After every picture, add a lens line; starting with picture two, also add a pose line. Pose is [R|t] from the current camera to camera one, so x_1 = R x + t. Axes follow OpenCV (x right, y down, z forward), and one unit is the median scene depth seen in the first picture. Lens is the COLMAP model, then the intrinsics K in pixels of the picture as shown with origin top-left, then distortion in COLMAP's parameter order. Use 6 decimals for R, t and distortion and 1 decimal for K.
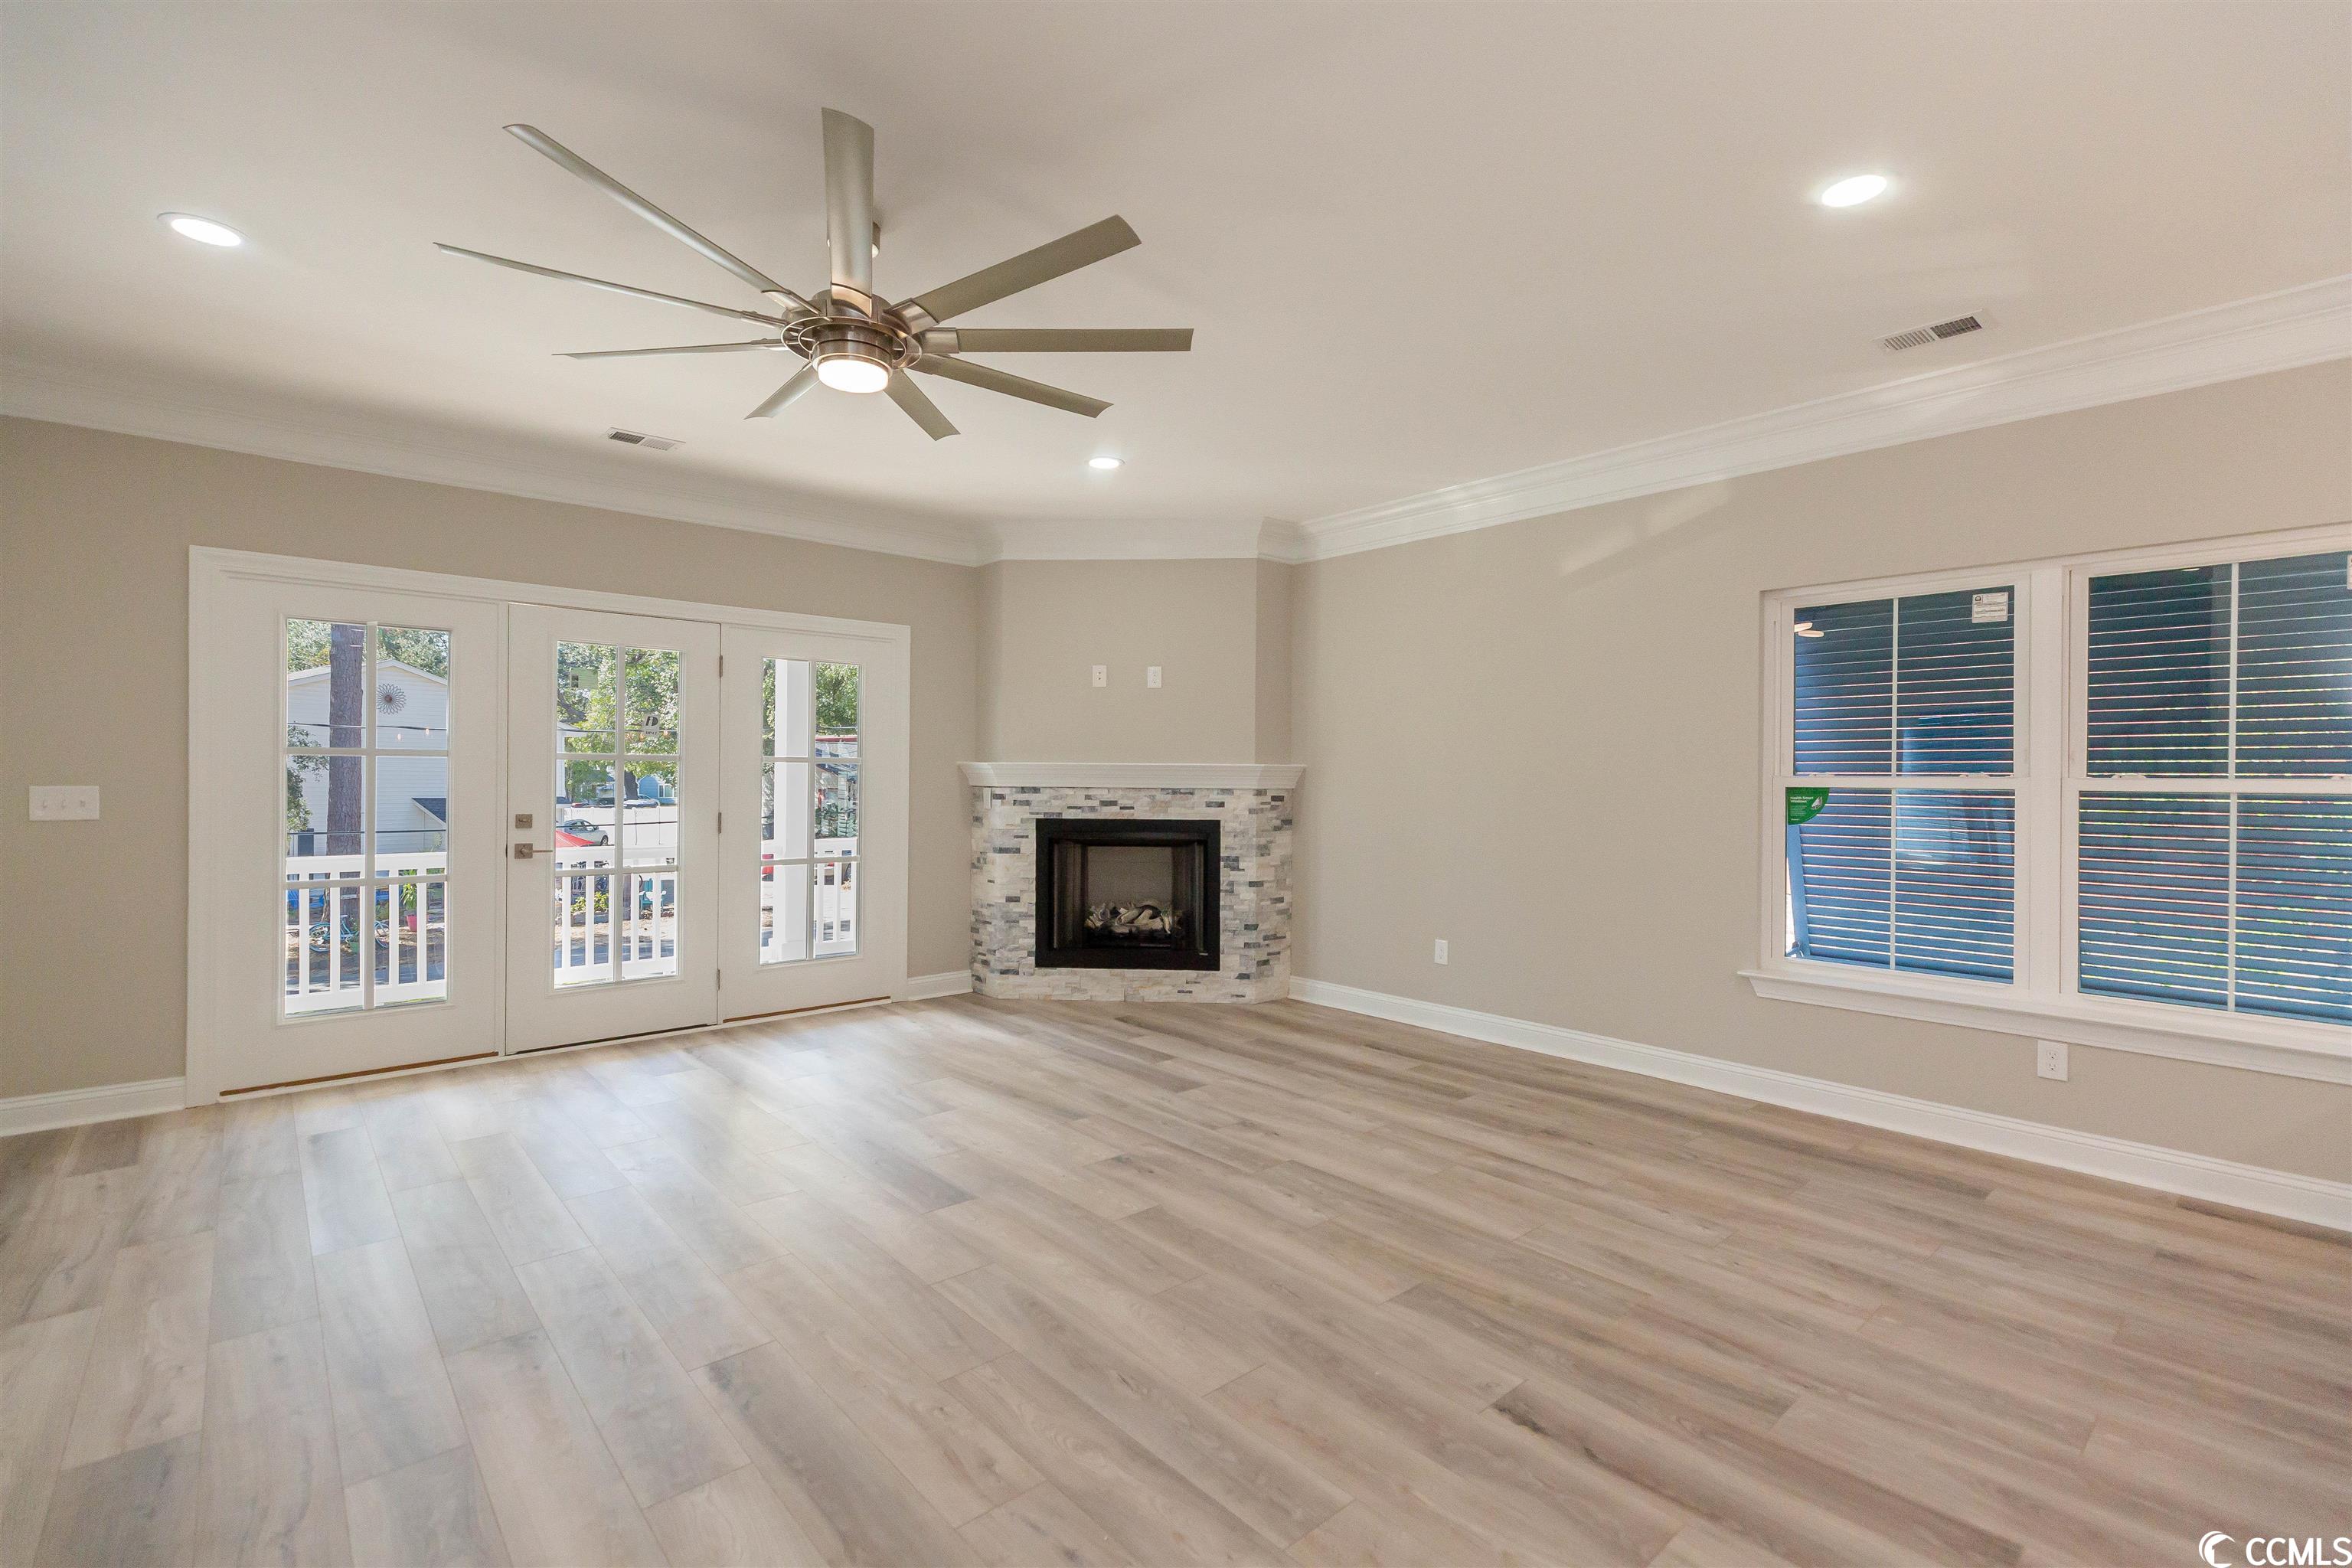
lens RADIAL K [[1060.0, 0, 1189.3], [0, 1060.0, 774.7], [0, 0, 1]] dist [0.009352, -0.000732]
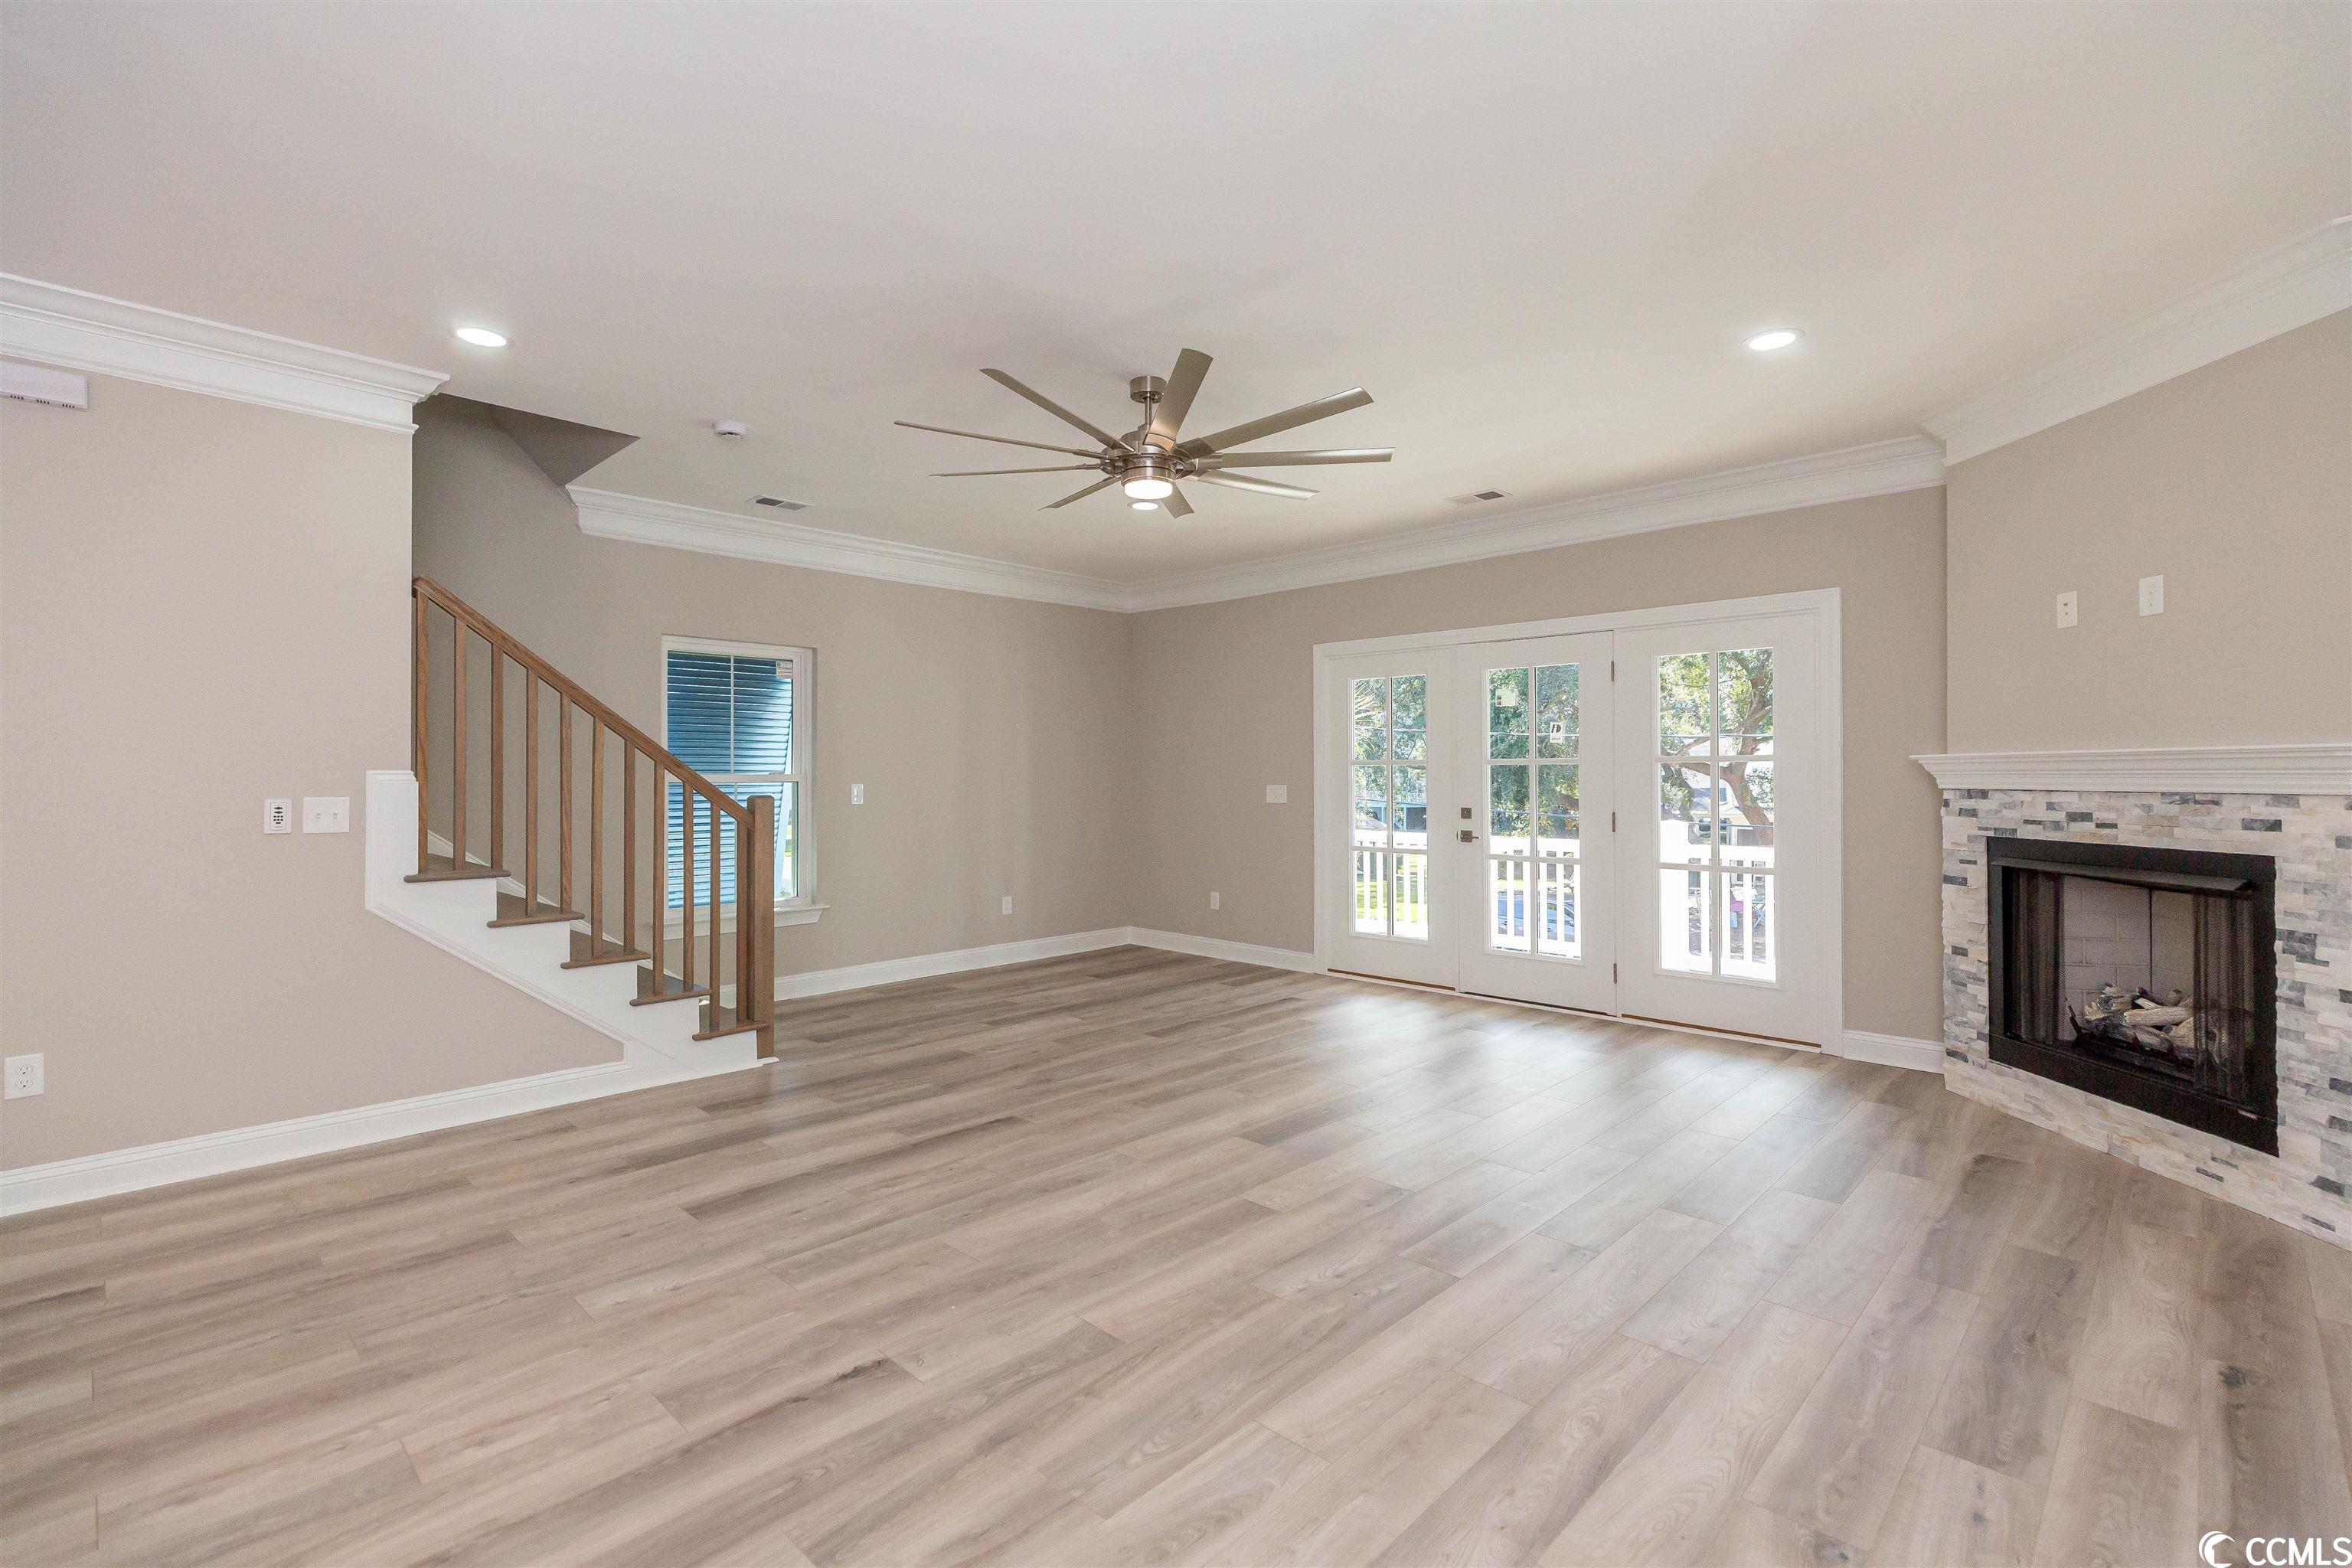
lens RADIAL K [[1060.0, 0, 1175.0], [0, 1060.0, 776.0], [0, 0, 1]] dist [0.009352, -0.000732]
pose [[0.063290, -0.008523, -0.997959, 0.660669], [0.006185, 0.999948, -0.008148, 0.006921], [0.997976, -0.005657, 0.063339, 0.586253]]
